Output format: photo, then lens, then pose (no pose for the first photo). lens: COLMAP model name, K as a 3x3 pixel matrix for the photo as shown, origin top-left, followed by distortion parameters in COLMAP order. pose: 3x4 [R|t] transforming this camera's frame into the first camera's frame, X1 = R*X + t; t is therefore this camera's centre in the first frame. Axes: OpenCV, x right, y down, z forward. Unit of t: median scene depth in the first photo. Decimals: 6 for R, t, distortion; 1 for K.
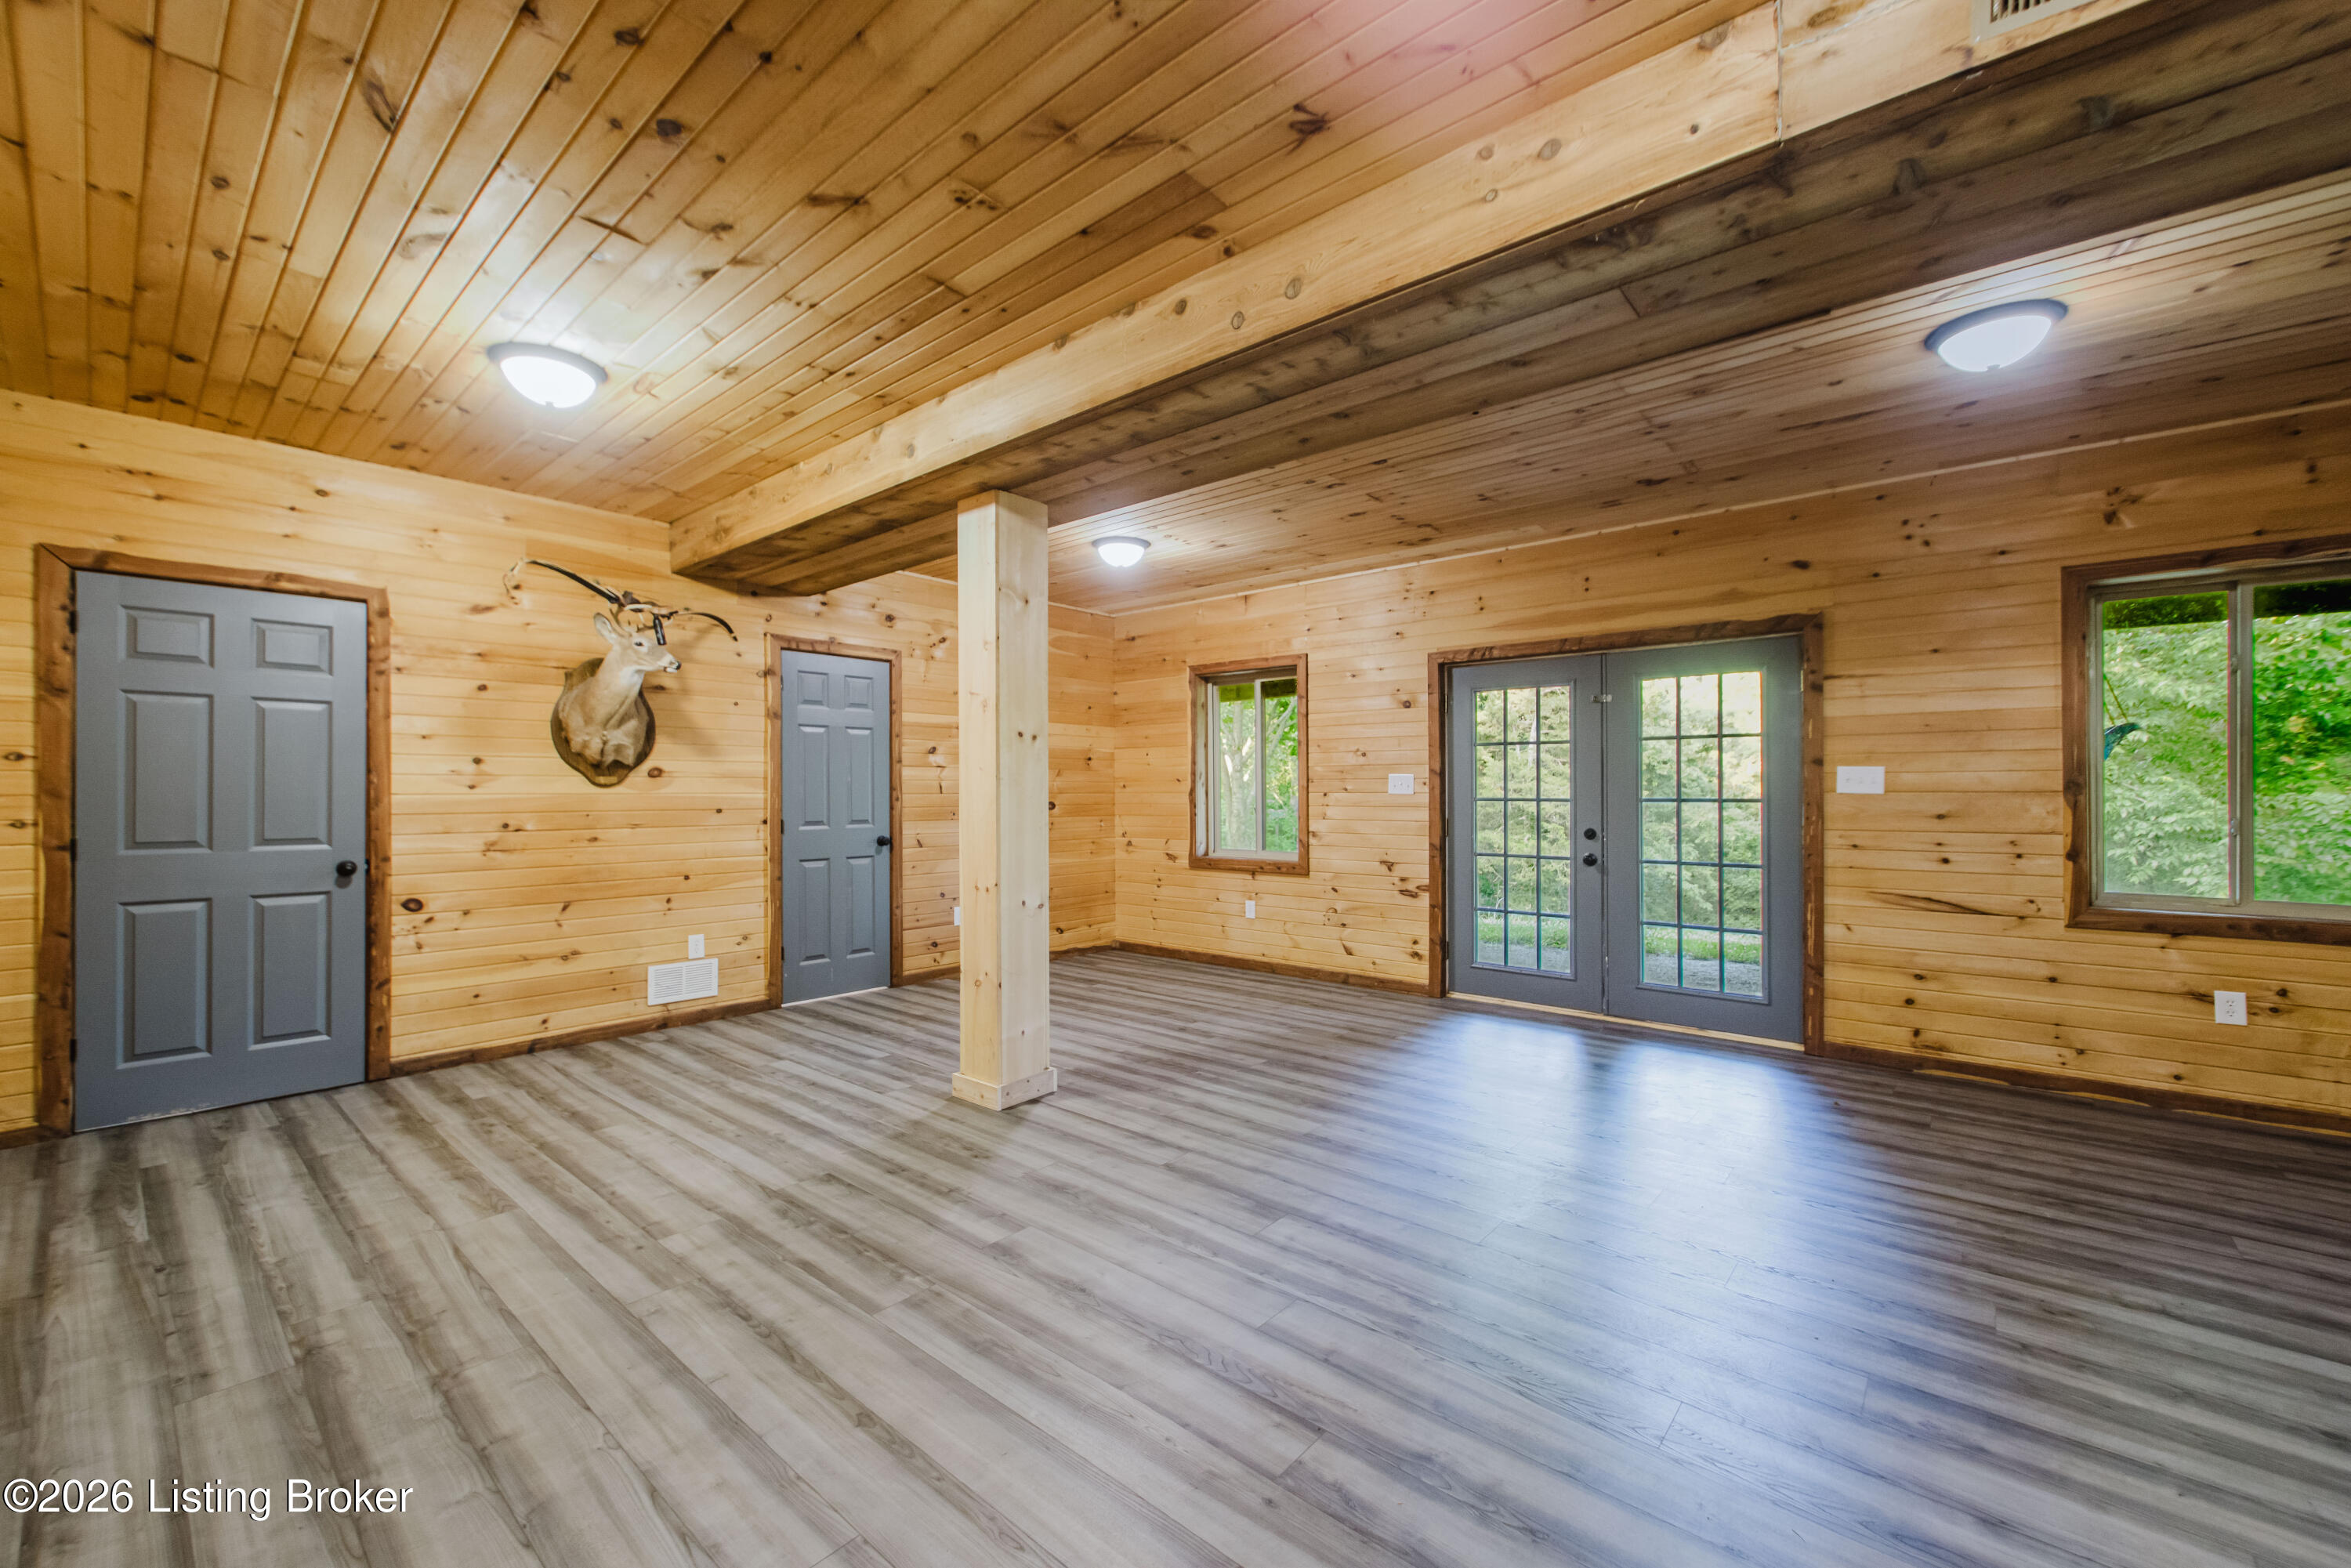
lens RADIAL K [[953.5, 0, 1181.6], [0, 953.5, 796.2], [0, 0, 1]] dist [0.034954, -0.002016]
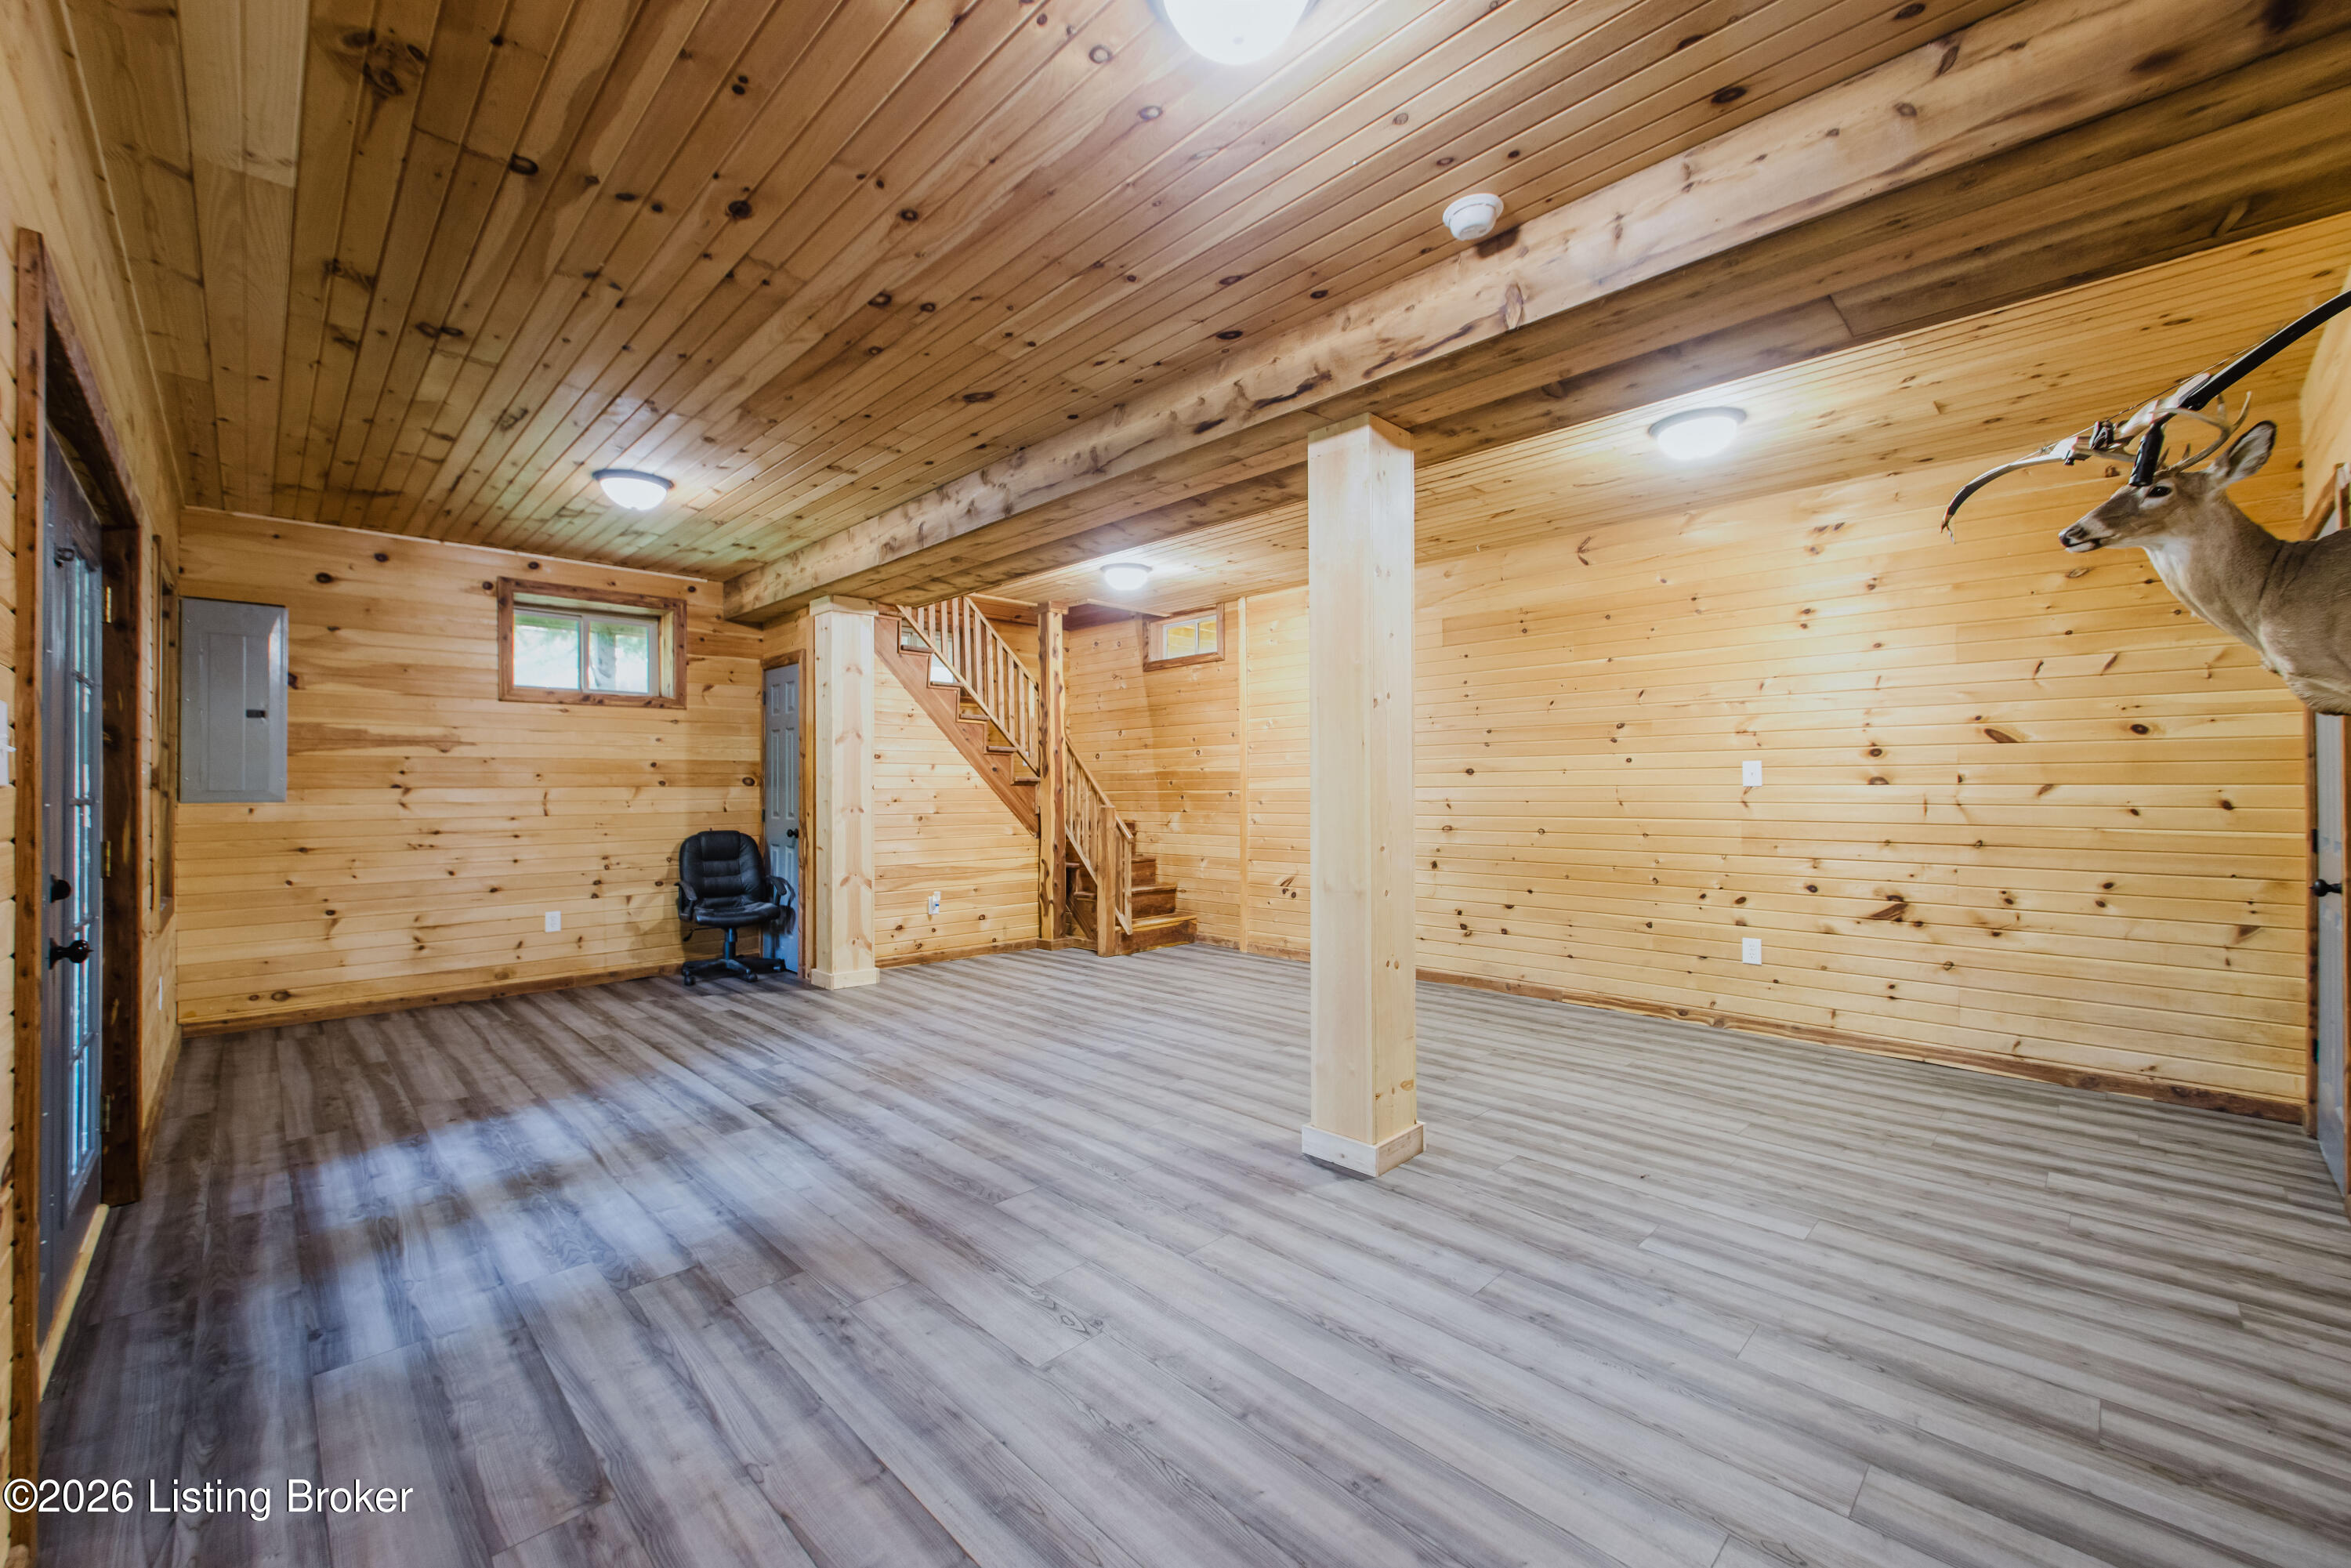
lens RADIAL K [[953.5, 0, 1178.9], [0, 953.5, 780.3], [0, 0, 1]] dist [0.034954, -0.002016]
pose [[-0.996778, 0.002828, 0.080164, -0.100775], [0.002156, 0.999962, -0.008474, 0.001058], [-0.080185, -0.008274, -0.996746, 1.976361]]
